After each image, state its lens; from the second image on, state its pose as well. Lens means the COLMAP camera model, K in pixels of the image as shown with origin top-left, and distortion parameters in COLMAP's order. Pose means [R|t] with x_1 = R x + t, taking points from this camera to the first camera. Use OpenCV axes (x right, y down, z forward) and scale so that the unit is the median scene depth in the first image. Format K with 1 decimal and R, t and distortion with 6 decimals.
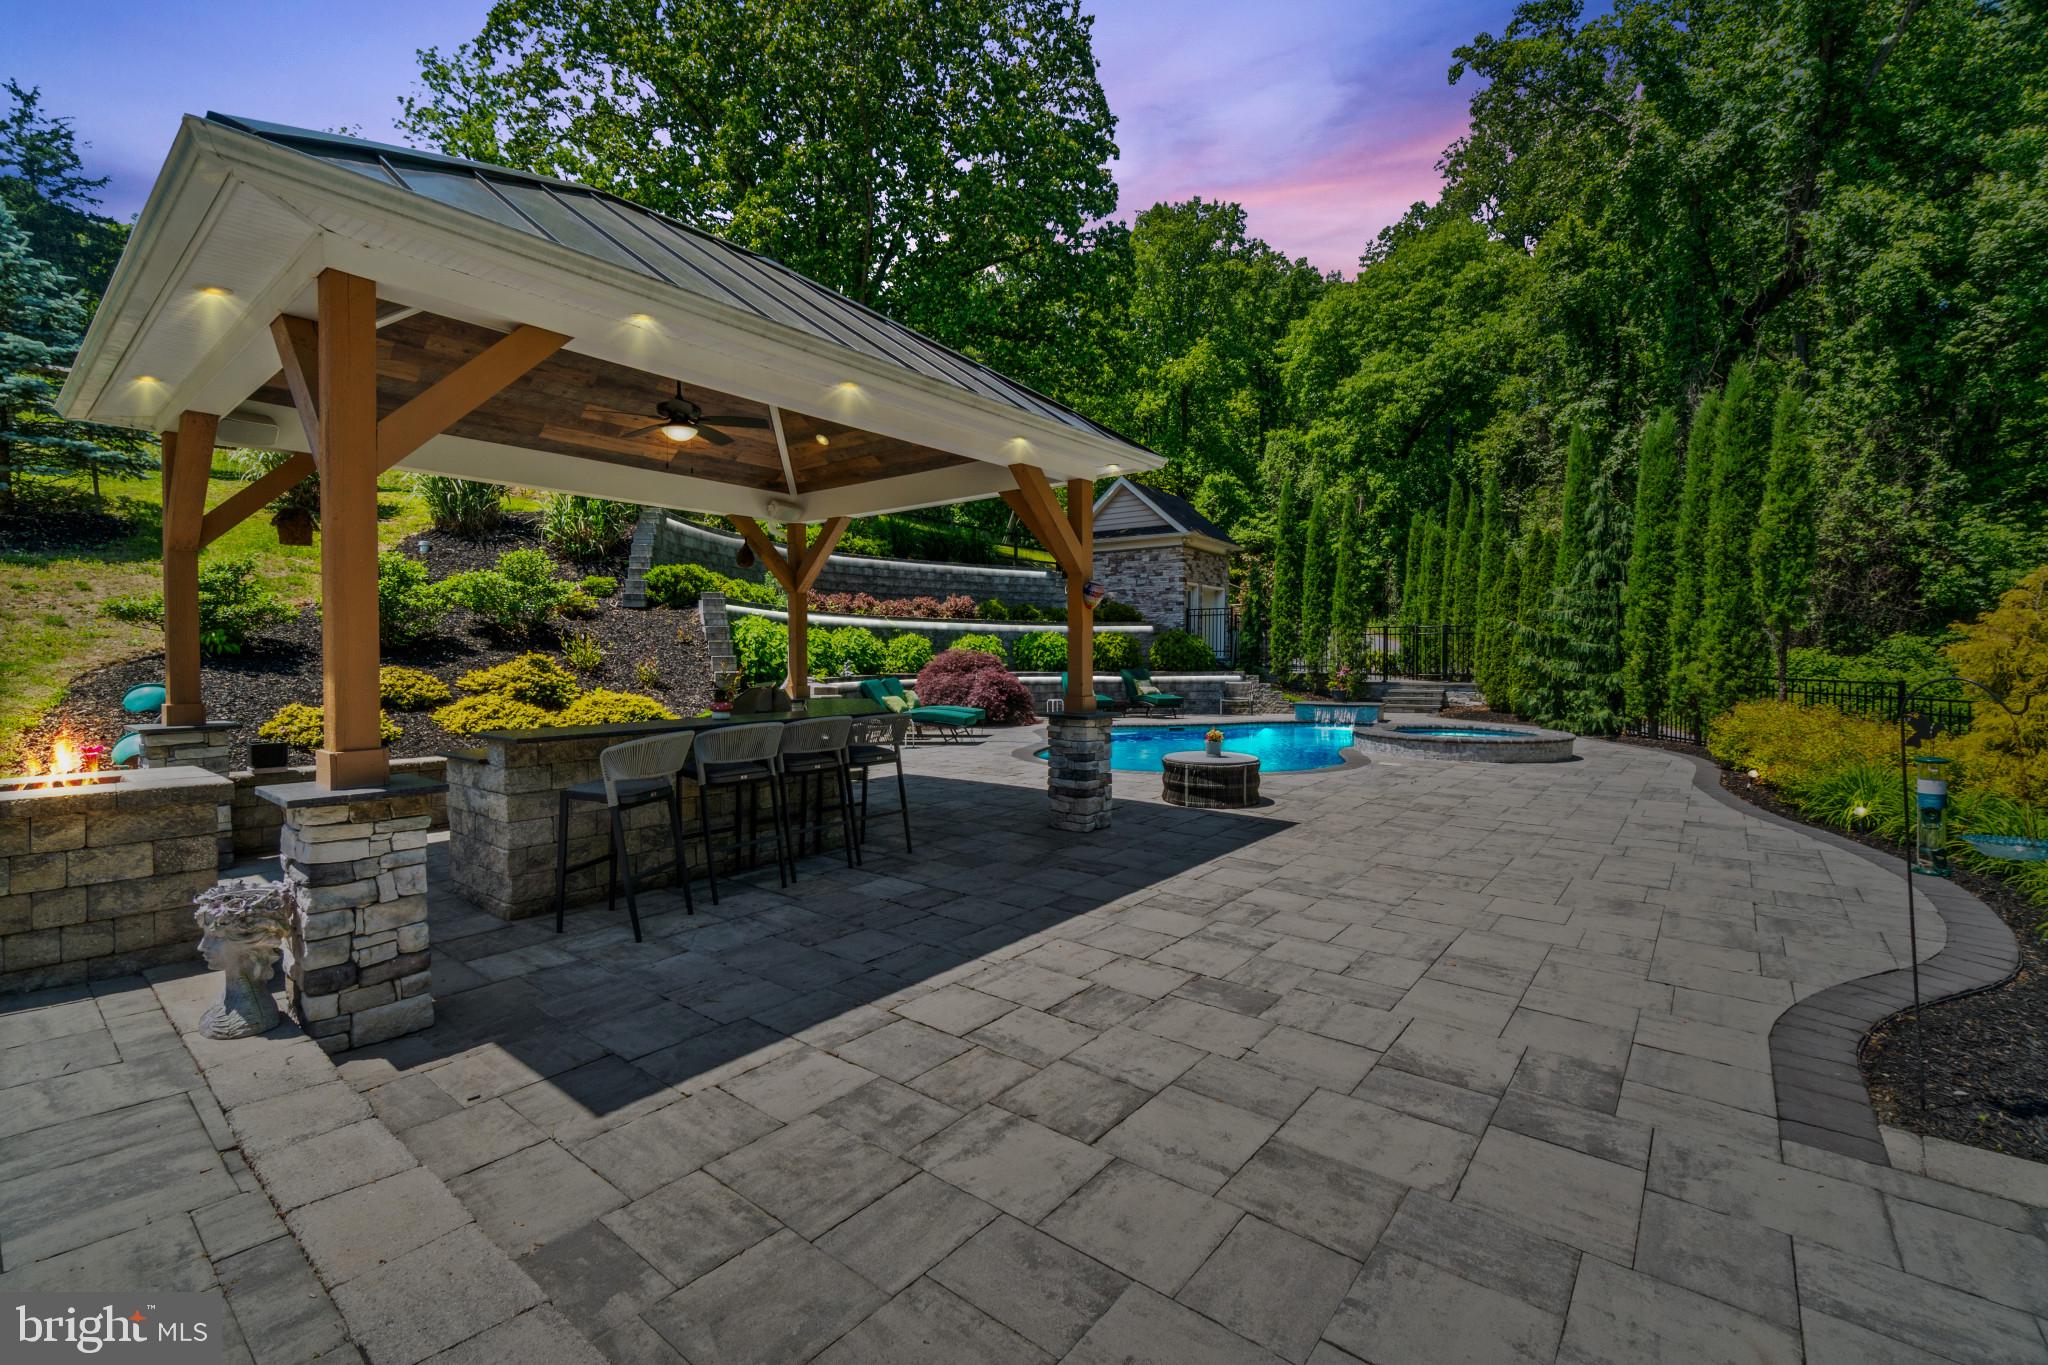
lens RADIAL K [[881.9, 0, 1011.4], [0, 881.9, 677.3], [0, 0, 1]] dist [-0.000055, 0.000716]
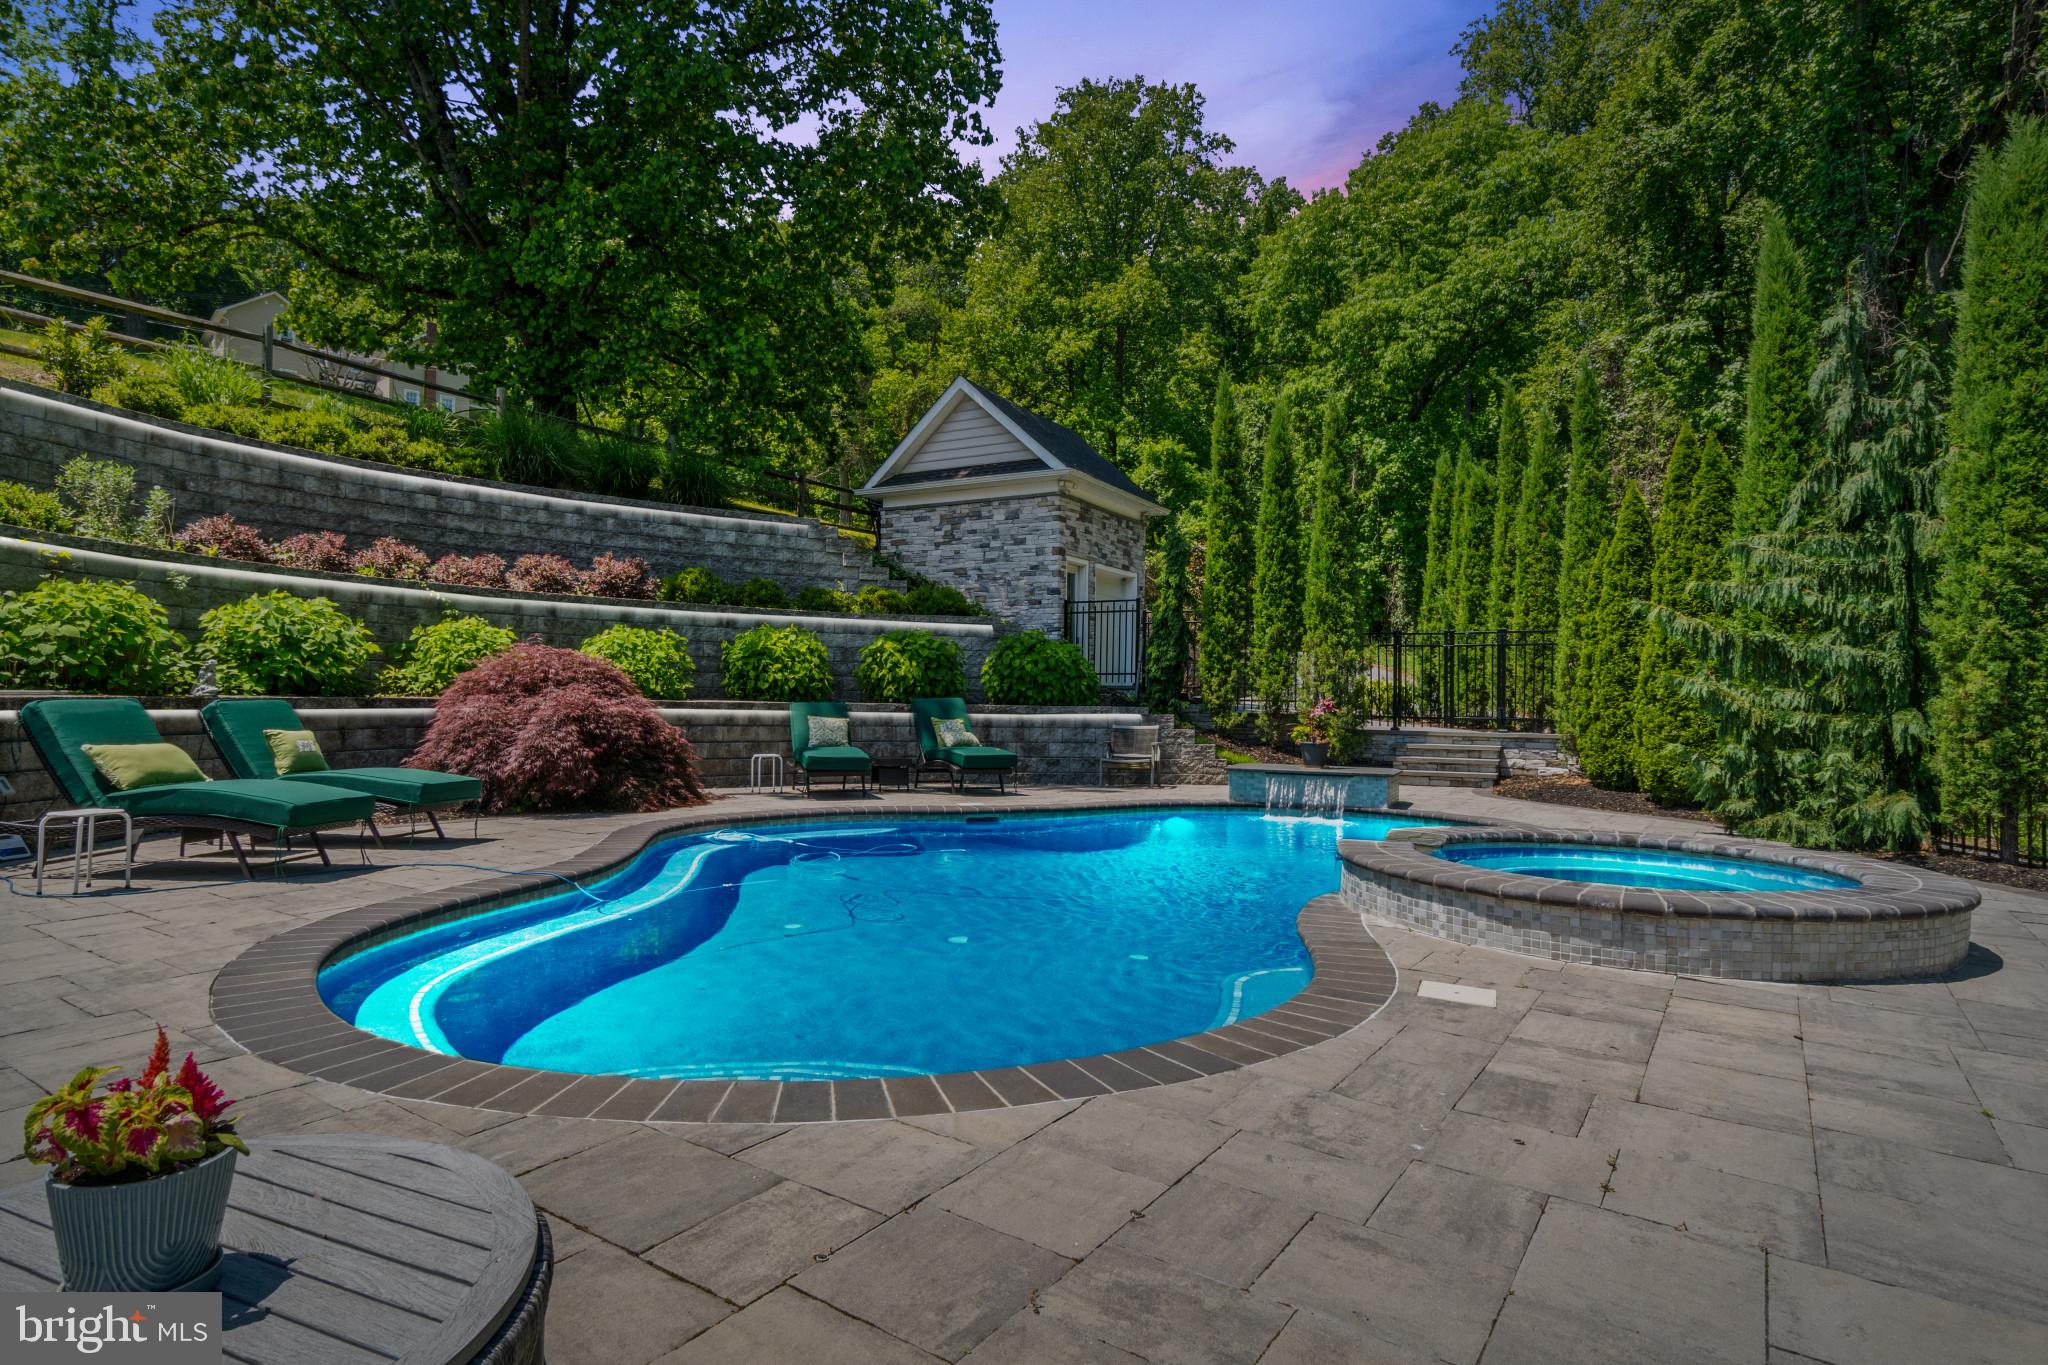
lens RADIAL K [[1088.6, 0, 1008.8], [0, 1088.6, 677.6], [0, 0, 1]] dist [0.004358, 0.000237]
pose [[0.997328, 0.018046, 0.070785, 0.116984], [-0.015023, 0.998962, -0.043007, 0.004993], [-0.071488, 0.041829, 0.996564, 0.297688]]
